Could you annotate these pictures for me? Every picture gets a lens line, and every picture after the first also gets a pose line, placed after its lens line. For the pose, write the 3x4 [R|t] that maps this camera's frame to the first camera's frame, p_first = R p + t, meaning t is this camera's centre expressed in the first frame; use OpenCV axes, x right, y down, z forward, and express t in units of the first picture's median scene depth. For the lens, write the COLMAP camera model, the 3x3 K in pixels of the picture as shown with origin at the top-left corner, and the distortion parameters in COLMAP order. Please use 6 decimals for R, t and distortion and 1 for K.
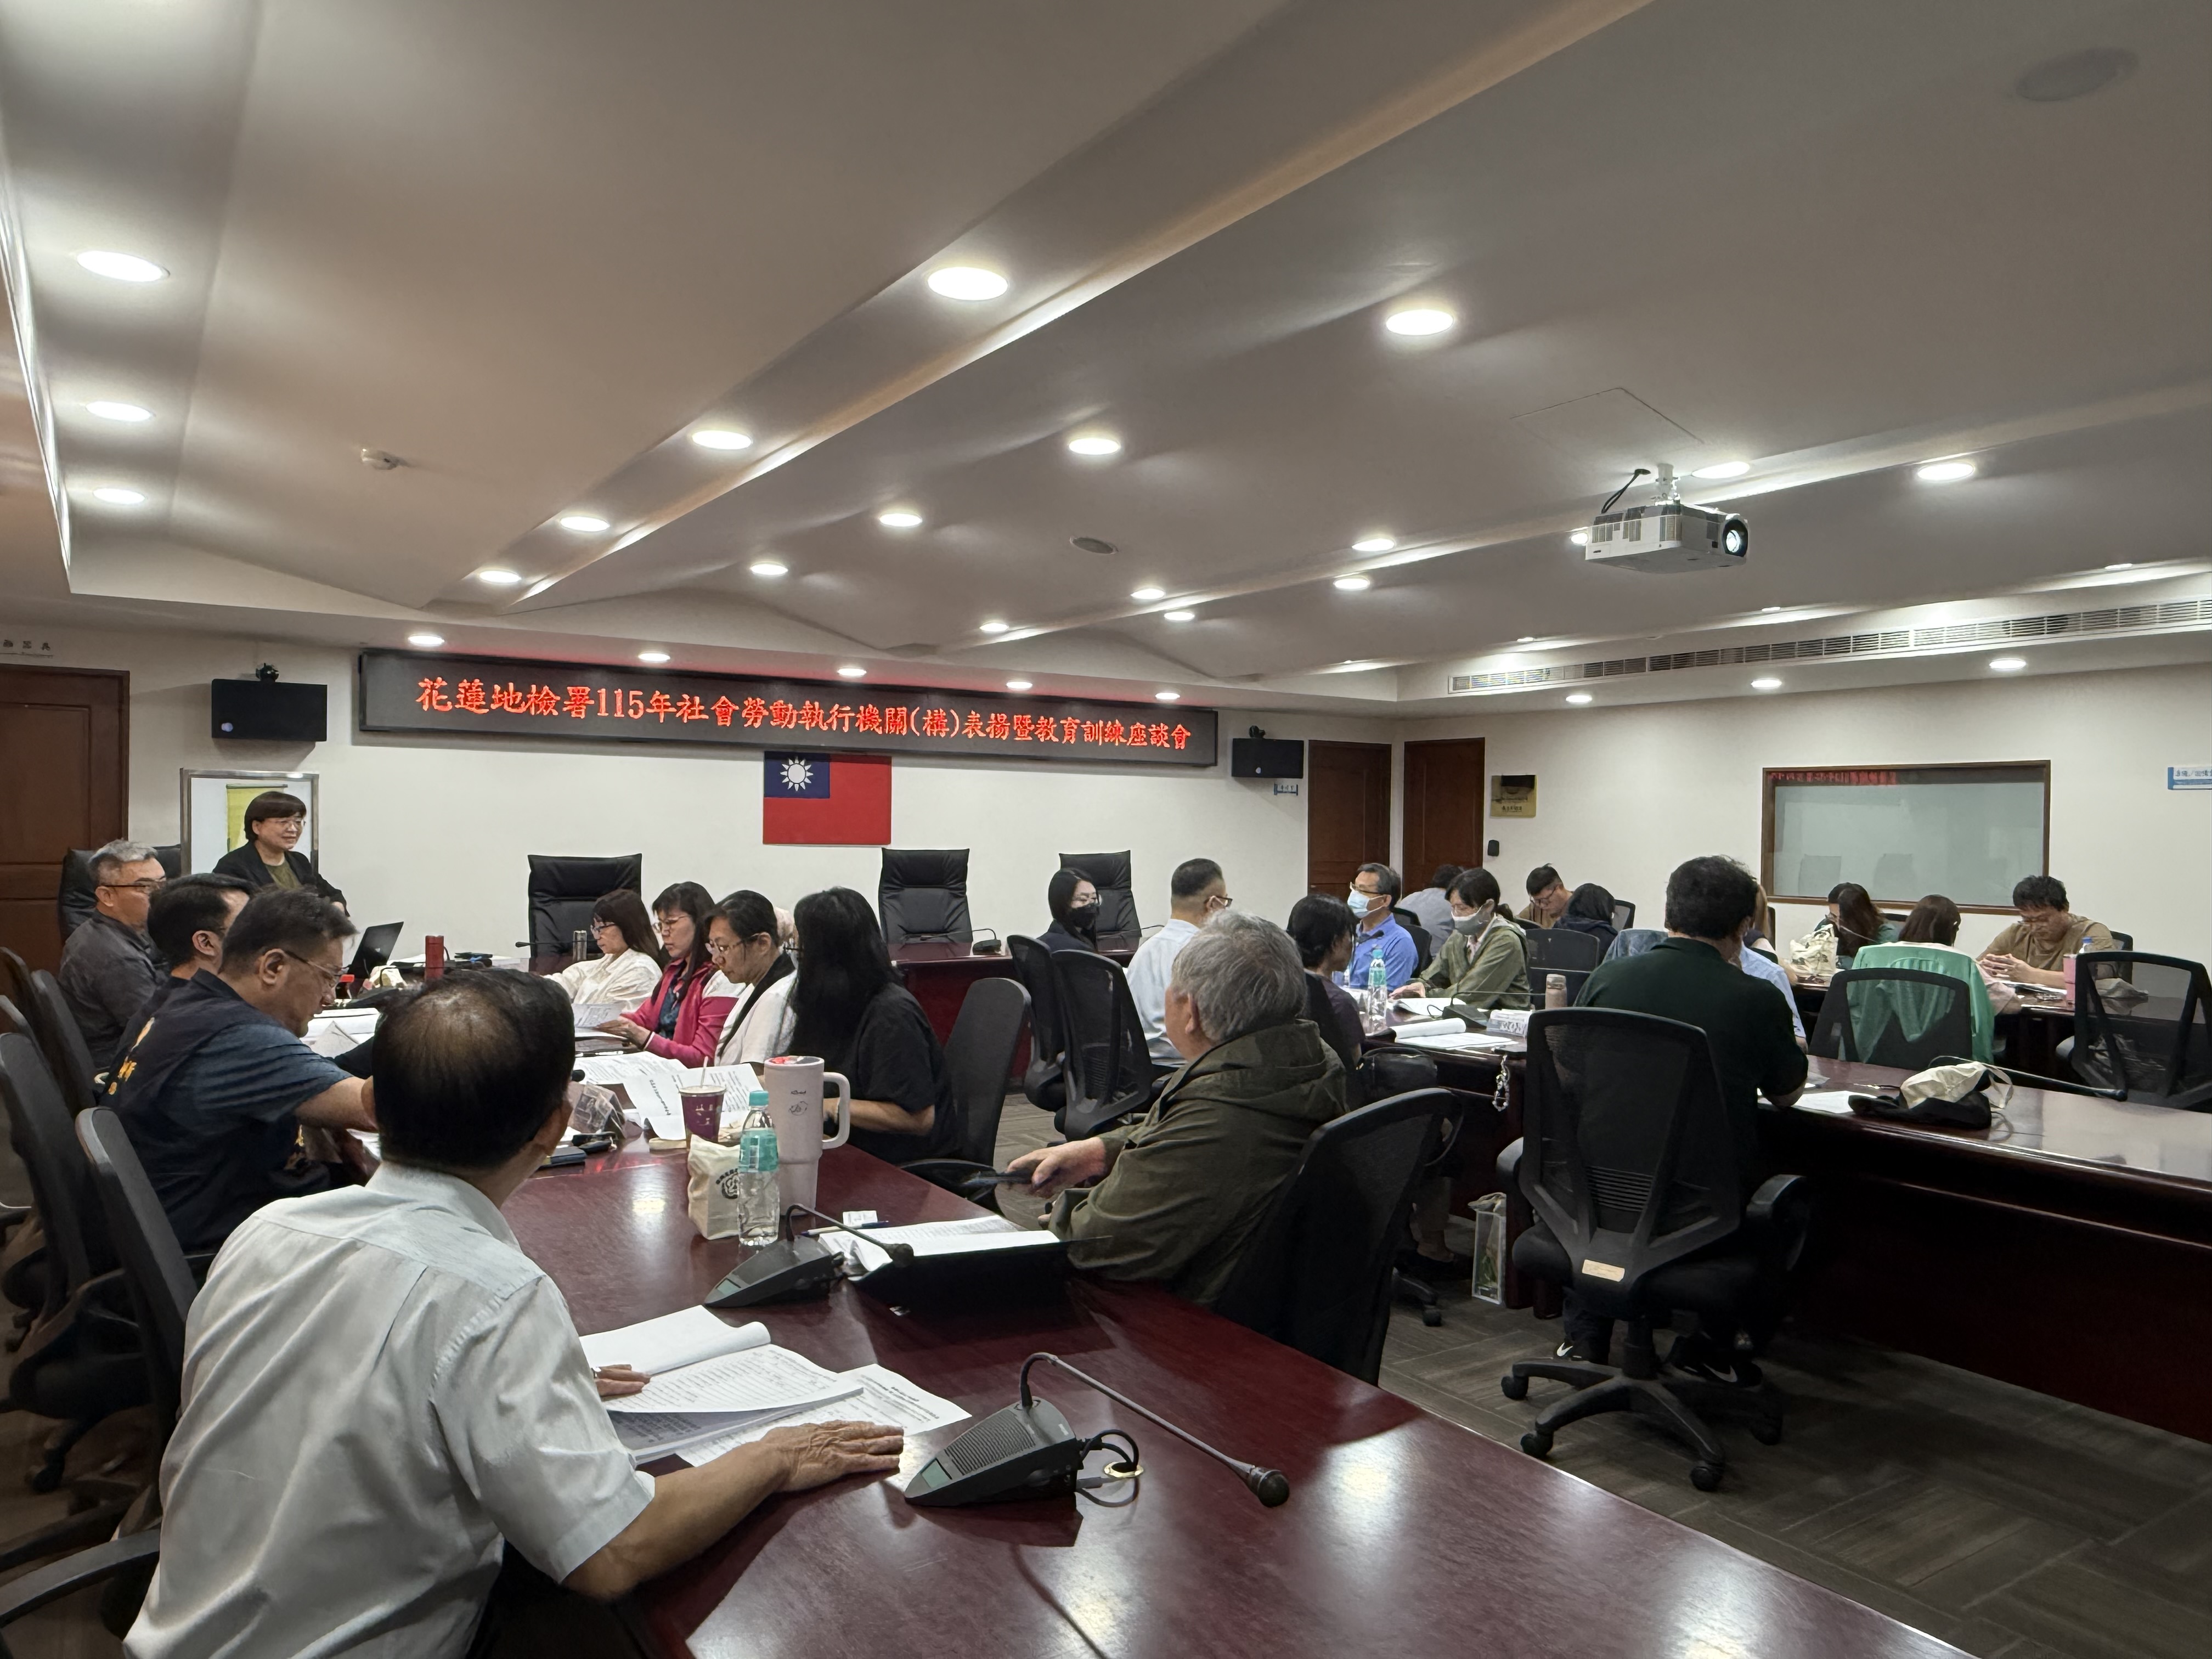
lens RADIAL K [[1480.4, 0, 1109.9], [0, 1480.4, 828.1], [0, 0, 1]] dist [-0.026334, -0.003588]
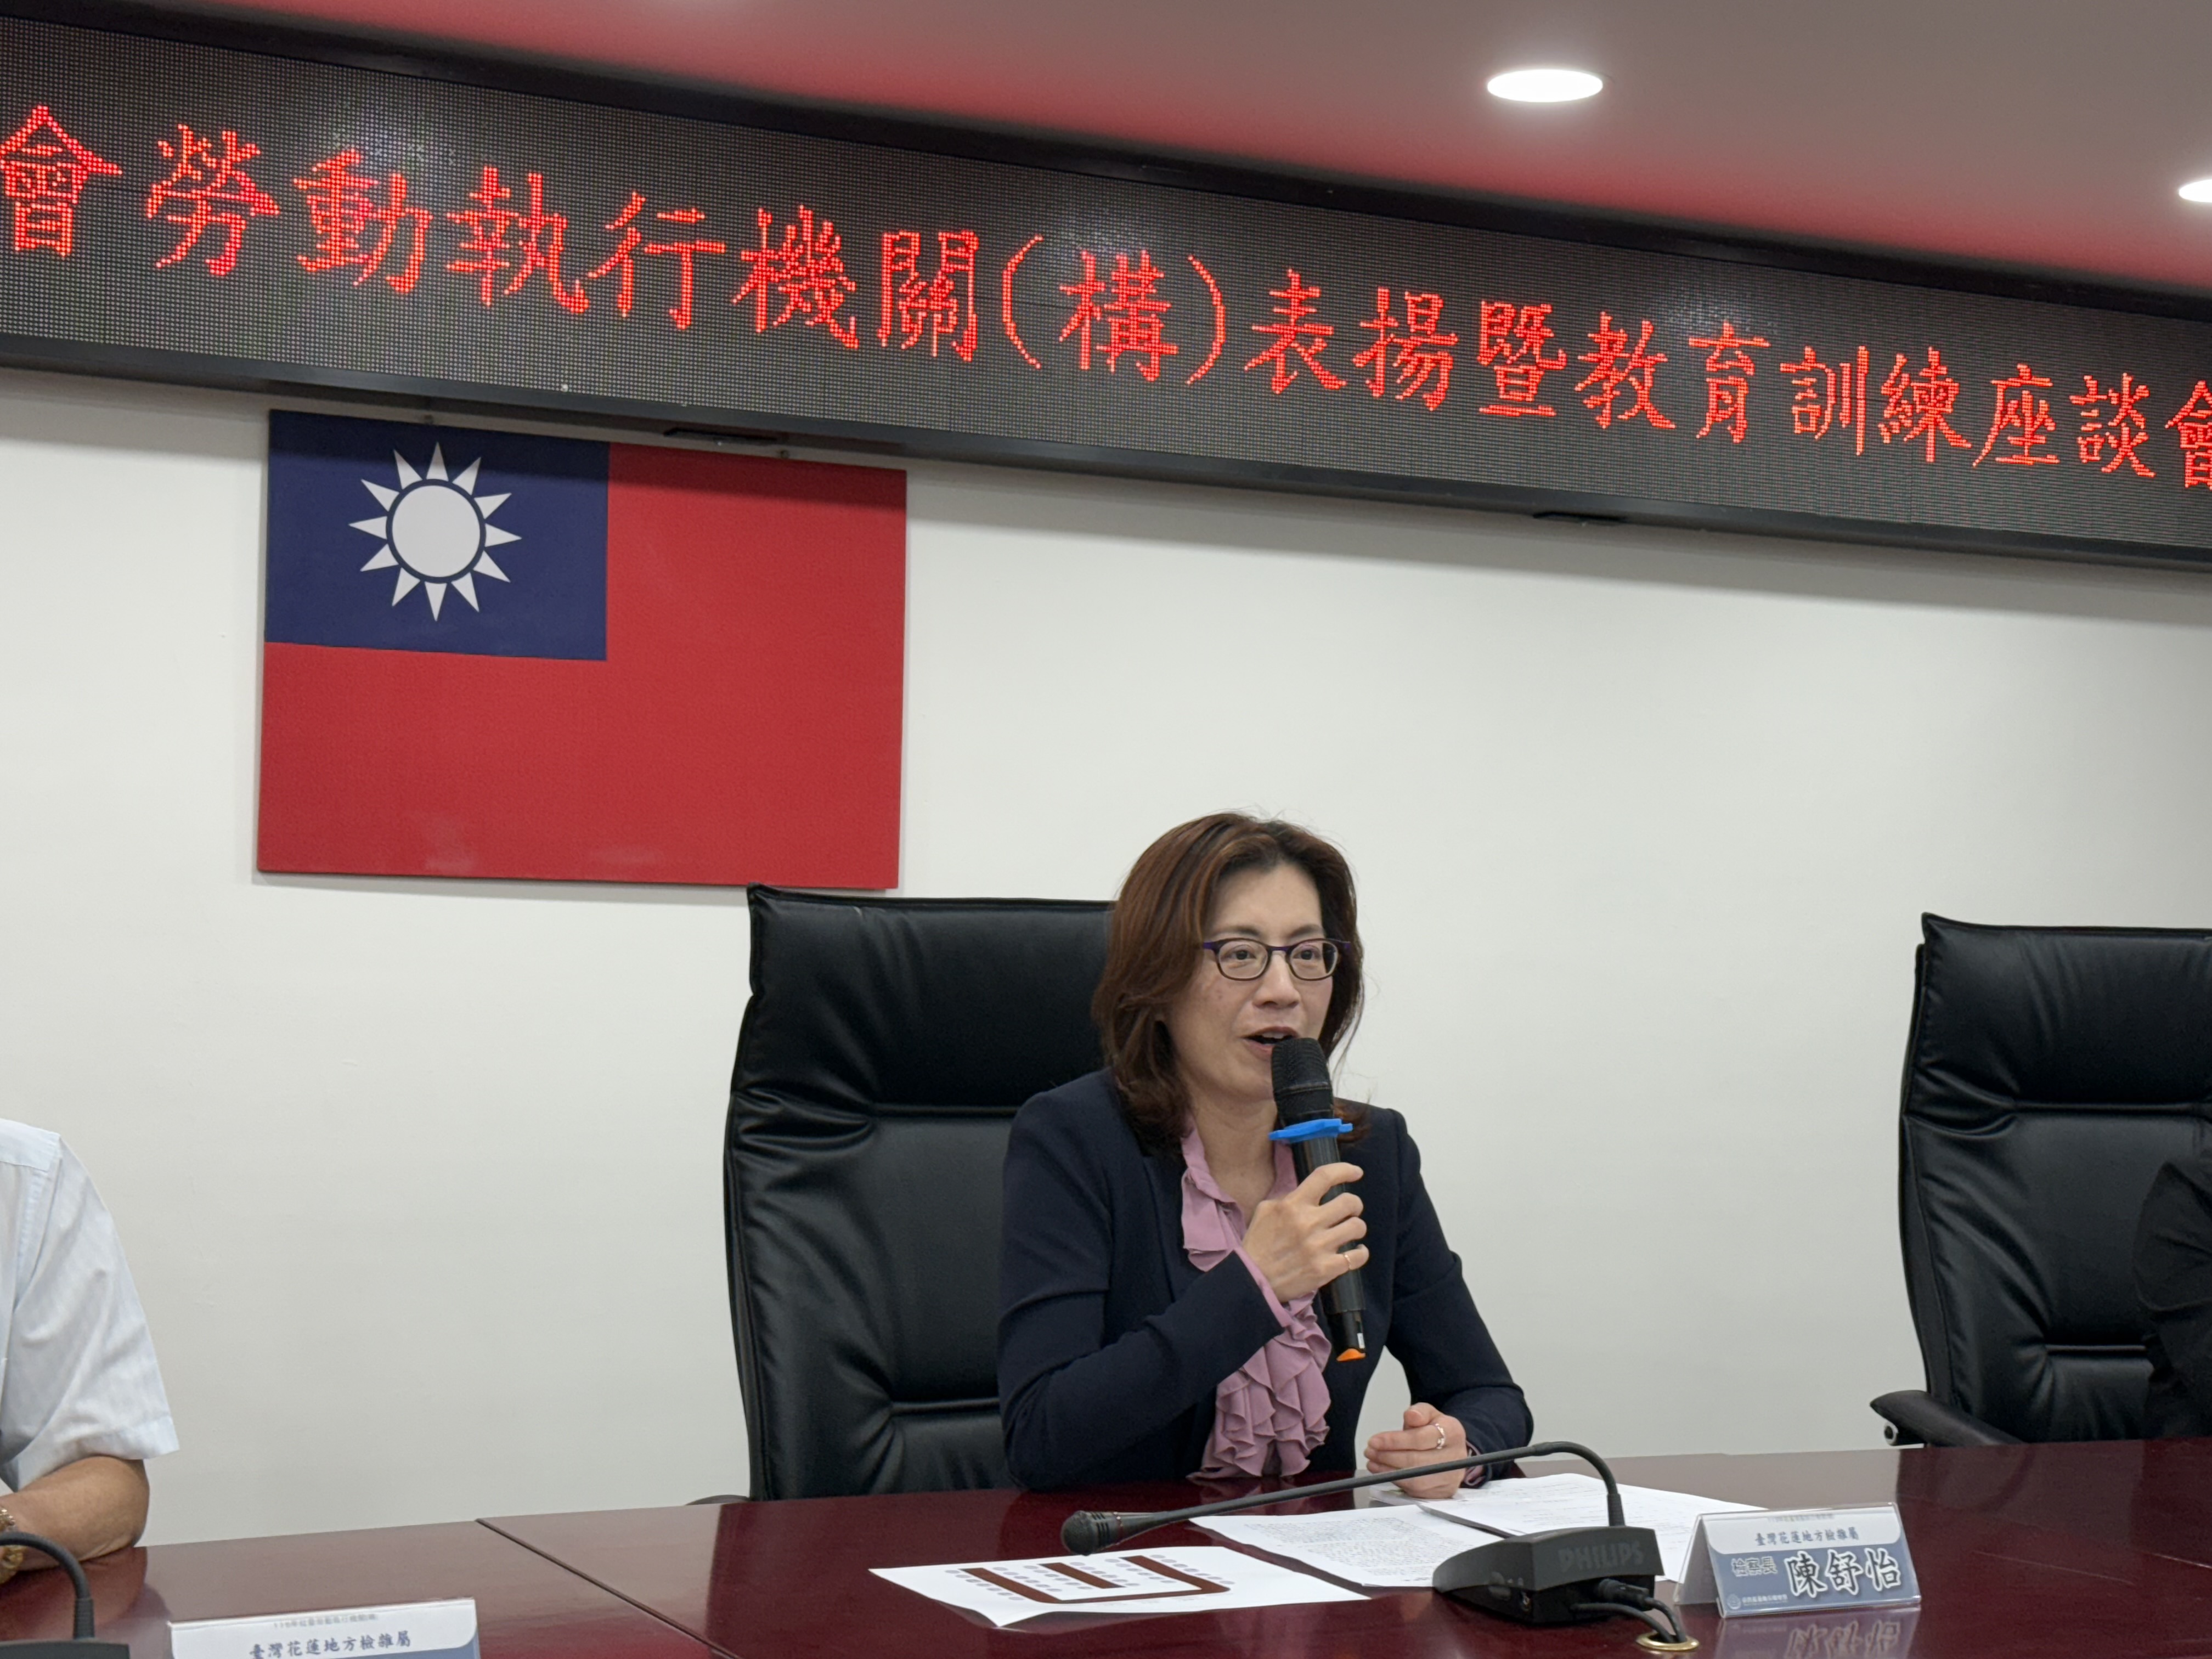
lens RADIAL K [[3458.9, 0, 1107.2], [0, 3458.9, 821.1], [0, 0, 1]] dist [0.151584, 0.000000]
pose [[0.994529, 0.002268, -0.104434, -0.071483], [-0.006340, 0.999232, -0.038680, 0.020793], [0.104266, 0.039131, 0.993779, 0.542636]]
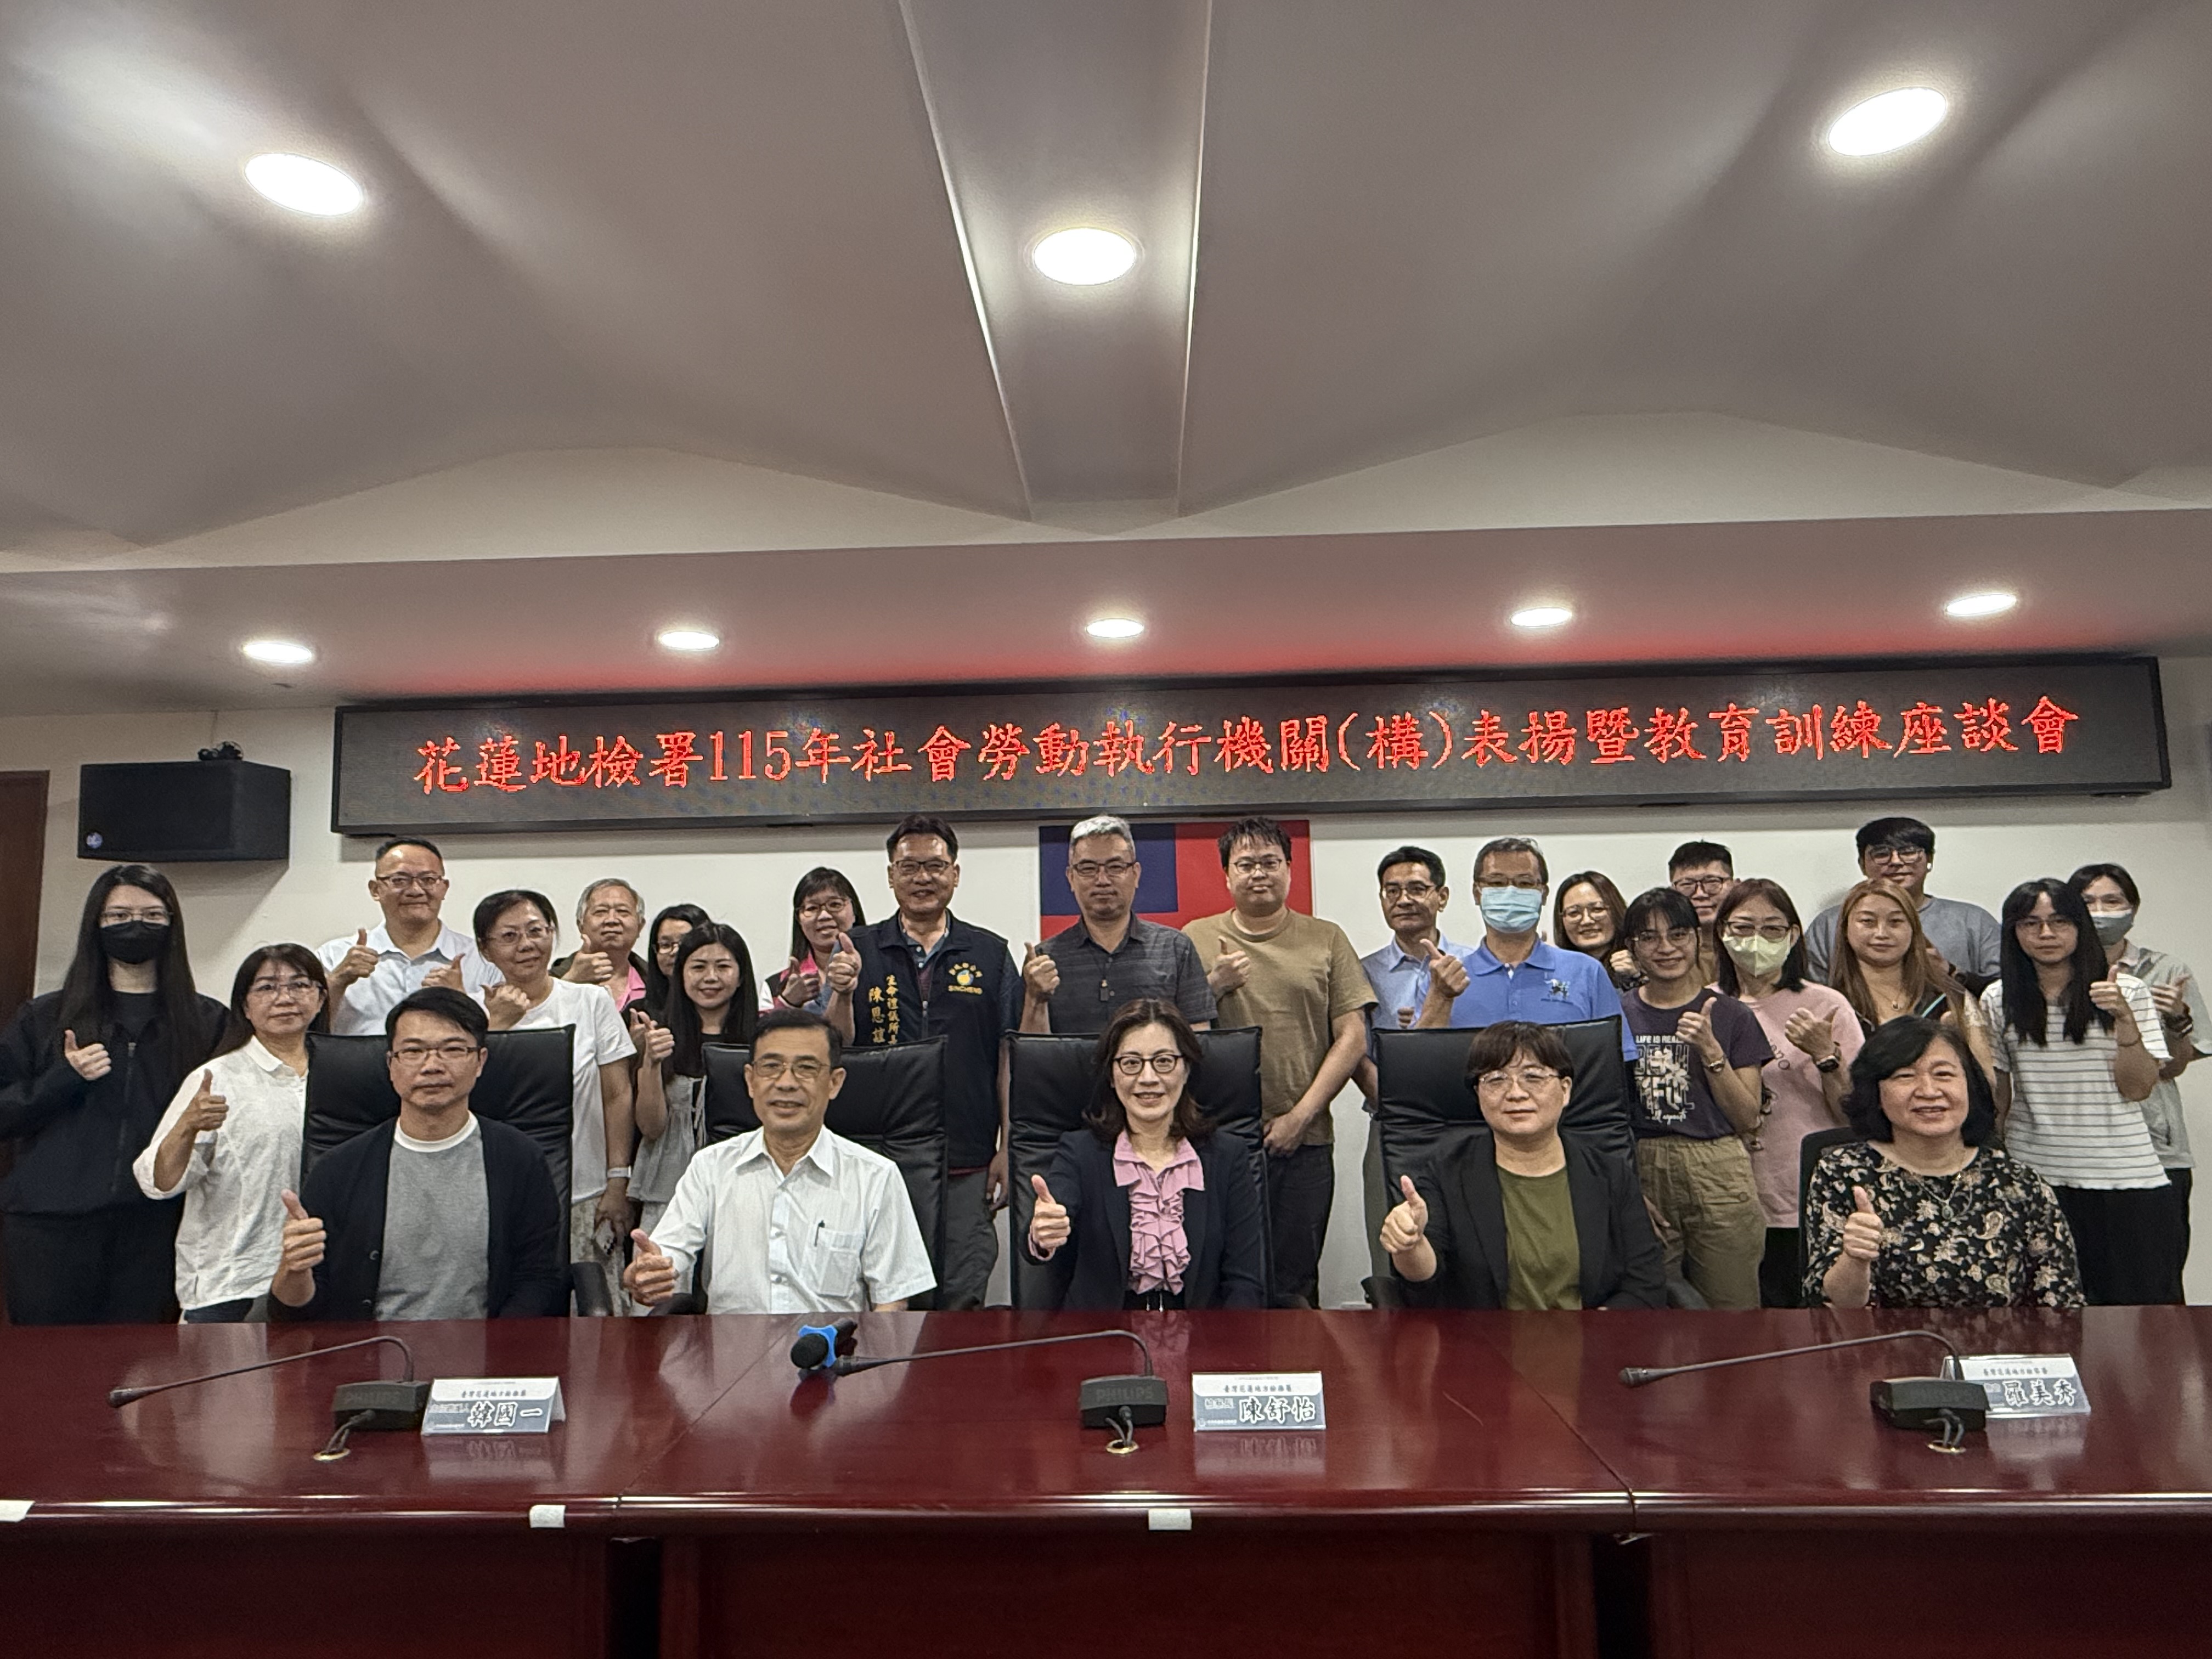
lens RADIAL K [[1315.1, 0, 1094.3], [0, 1315.1, 832.6], [0, 0, 1]] dist [0.001453, 0.005719]
pose [[0.810370, -0.098182, -0.577634, 0.048049], [0.031334, 0.991711, -0.124605, 0.008088], [0.585080, 0.082877, 0.806730, 0.636998]]
